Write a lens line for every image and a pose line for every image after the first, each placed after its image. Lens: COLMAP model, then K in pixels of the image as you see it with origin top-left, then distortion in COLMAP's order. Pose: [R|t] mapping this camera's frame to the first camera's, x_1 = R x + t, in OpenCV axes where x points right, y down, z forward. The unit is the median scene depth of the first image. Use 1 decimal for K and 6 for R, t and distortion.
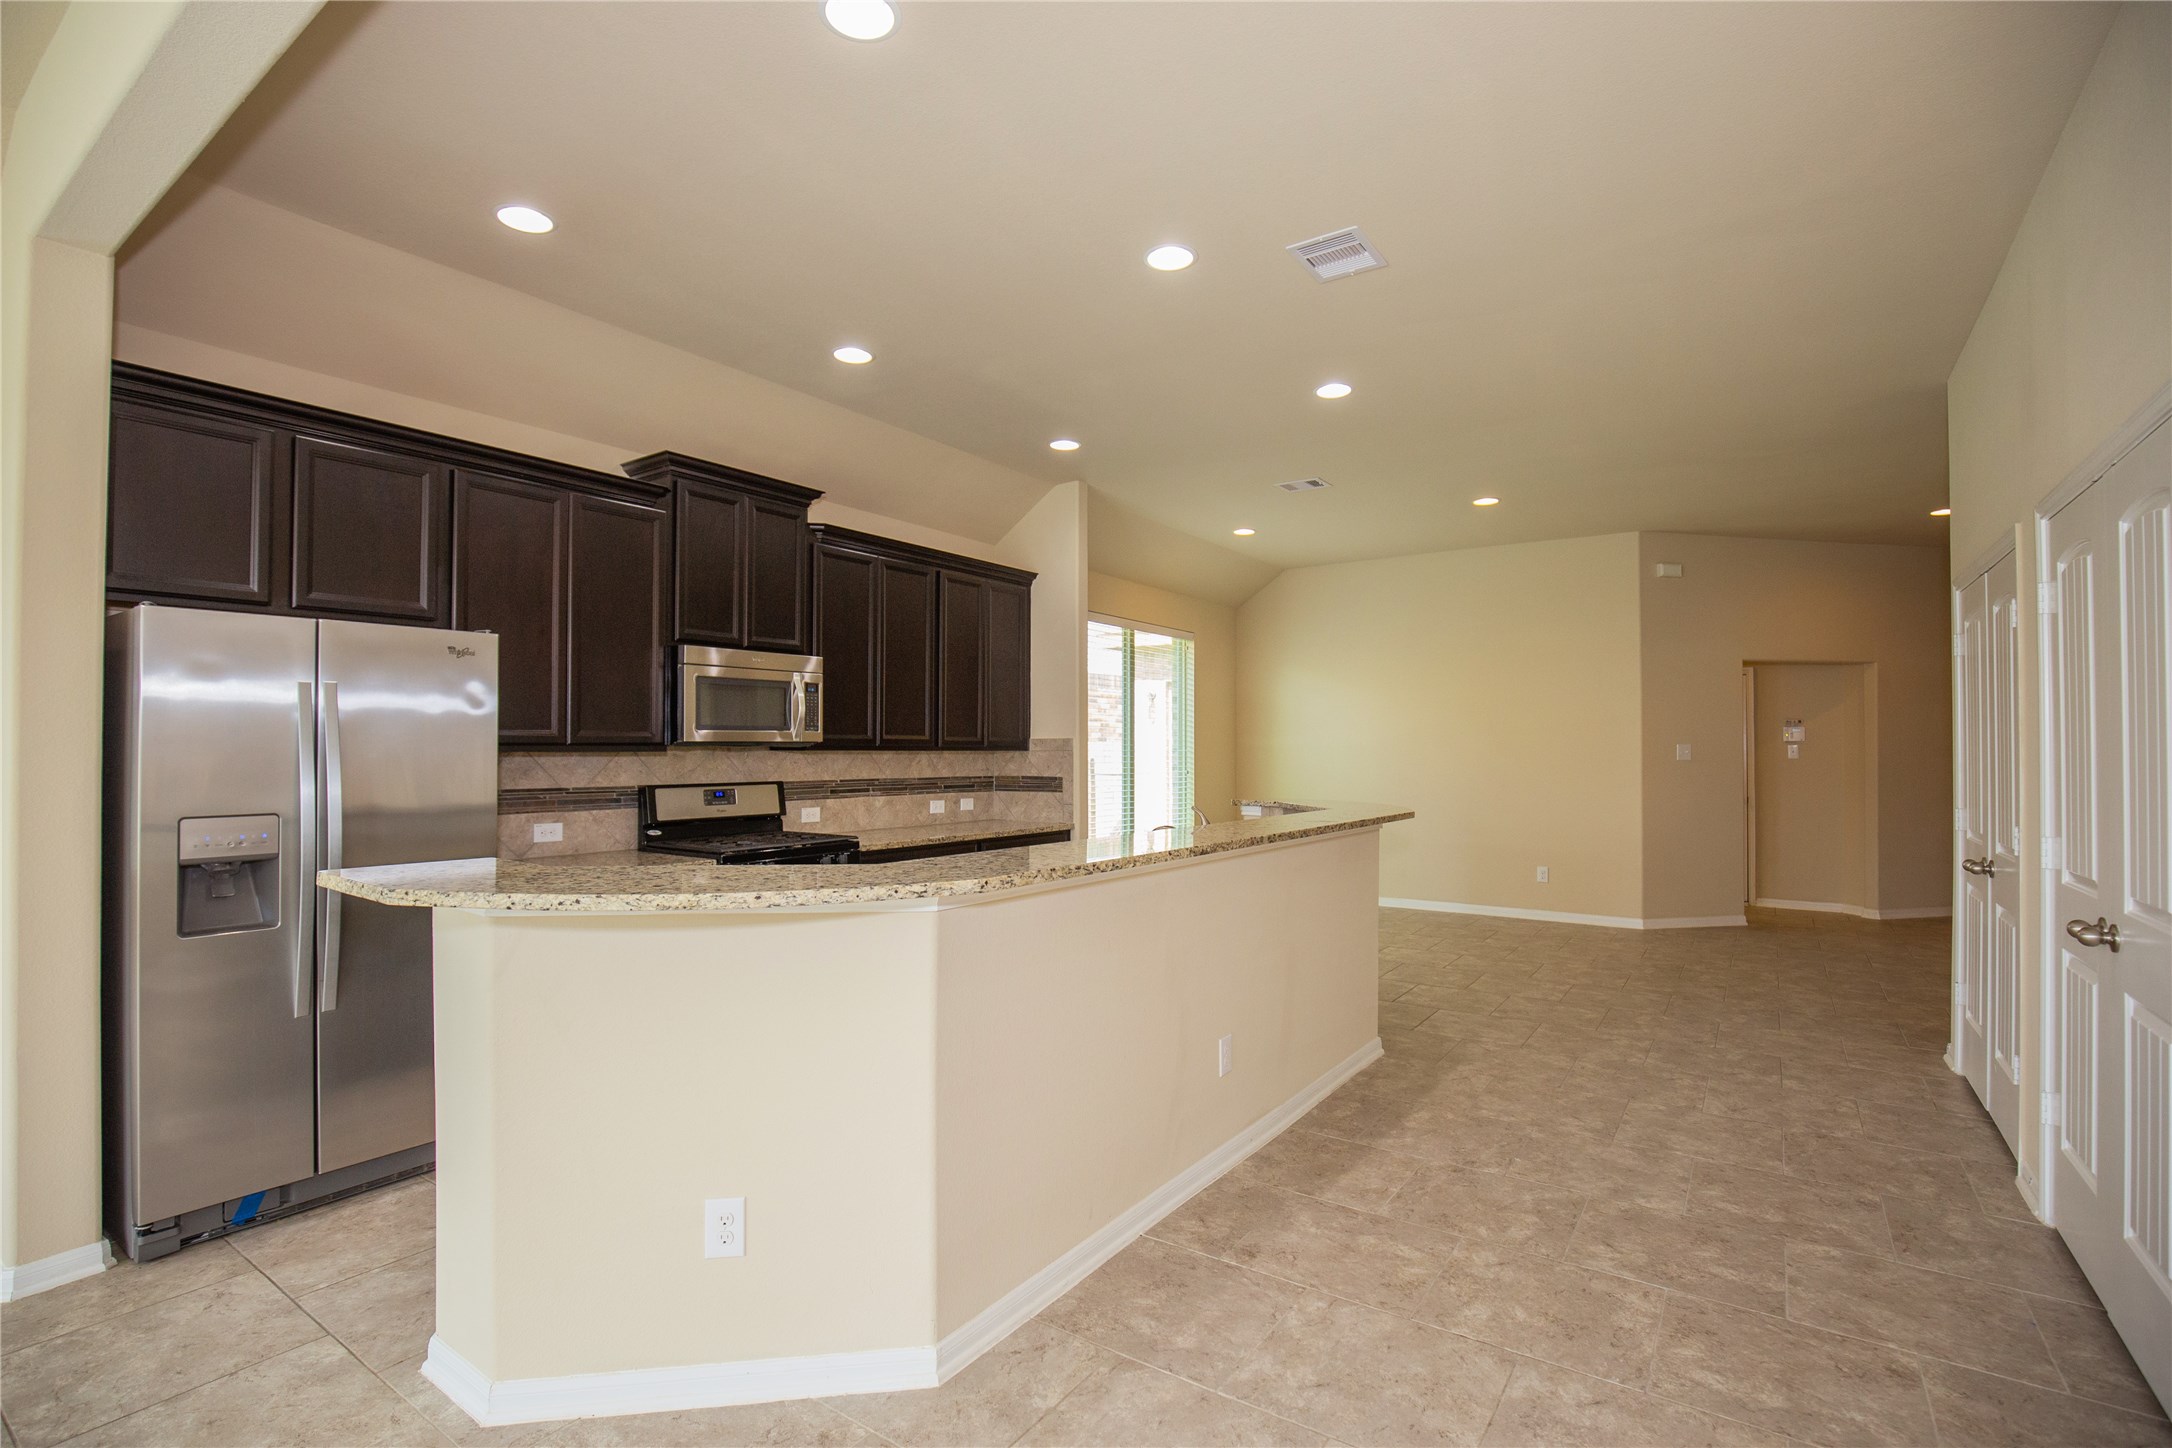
lens RADIAL K [[996.1, 0, 1091.7], [0, 996.1, 724.7], [0, 0, 1]] dist [0.000016, -0.000107]
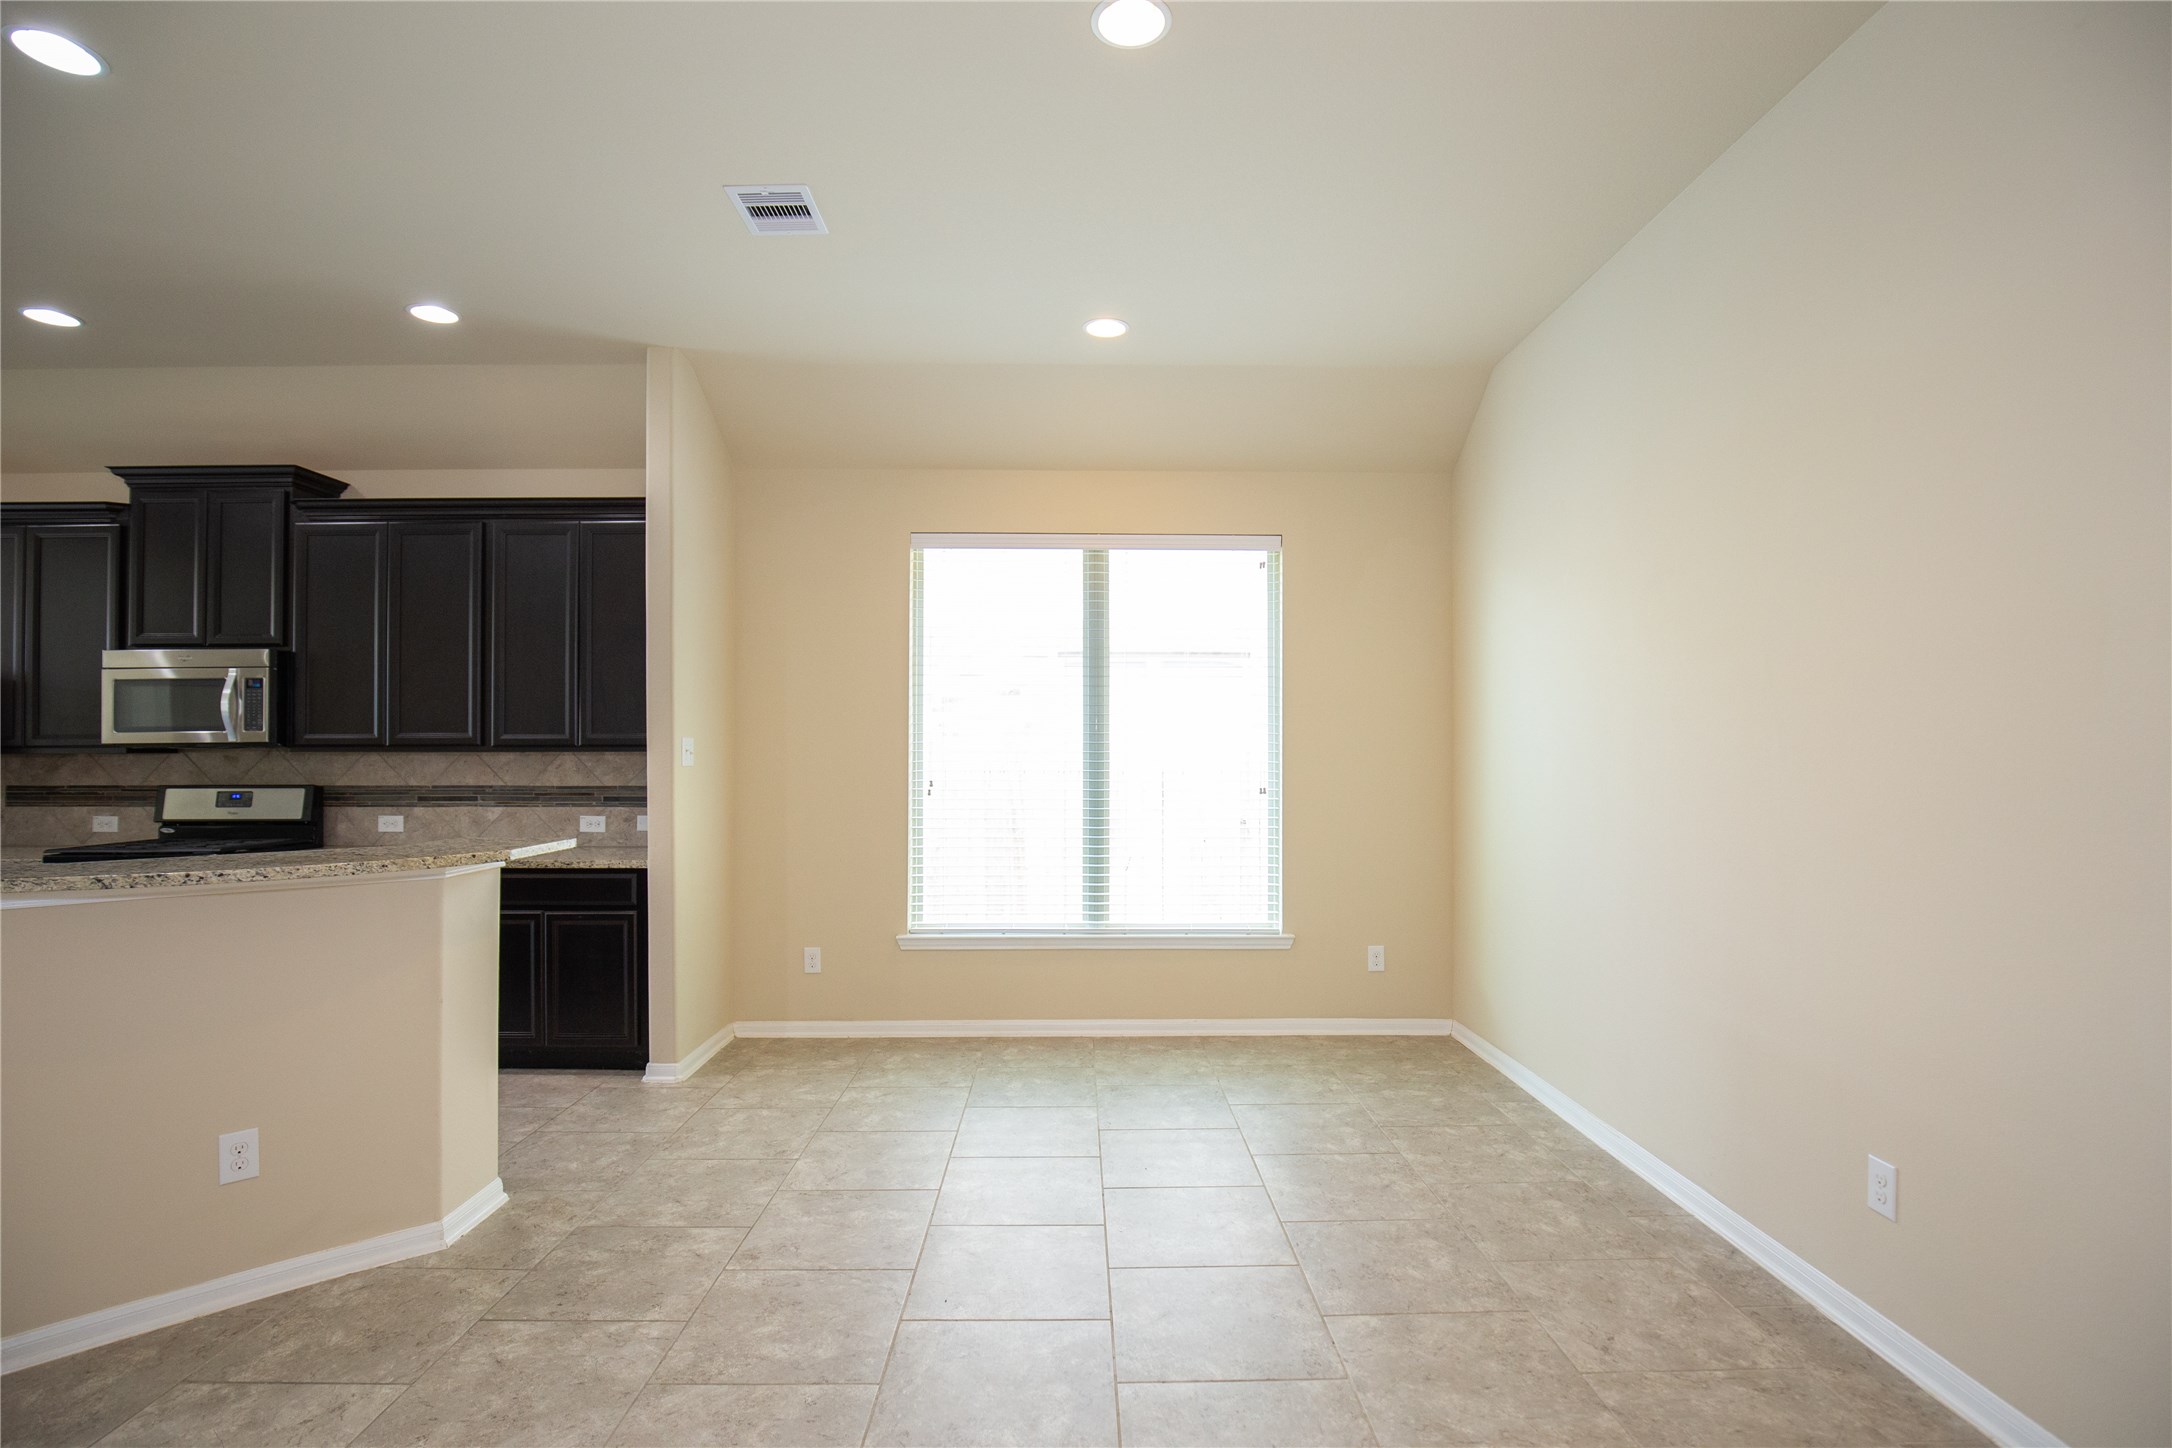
lens RADIAL K [[1056.5, 0, 1083.4], [0, 1056.5, 733.6], [0, 0, 1]] dist [-0.004263, 0.000107]
pose [[0.567770, -0.015803, -0.823036, 0.982414], [0.023298, 0.999724, -0.003123, 0.030855], [0.822858, -0.017402, 0.567981, 1.116607]]
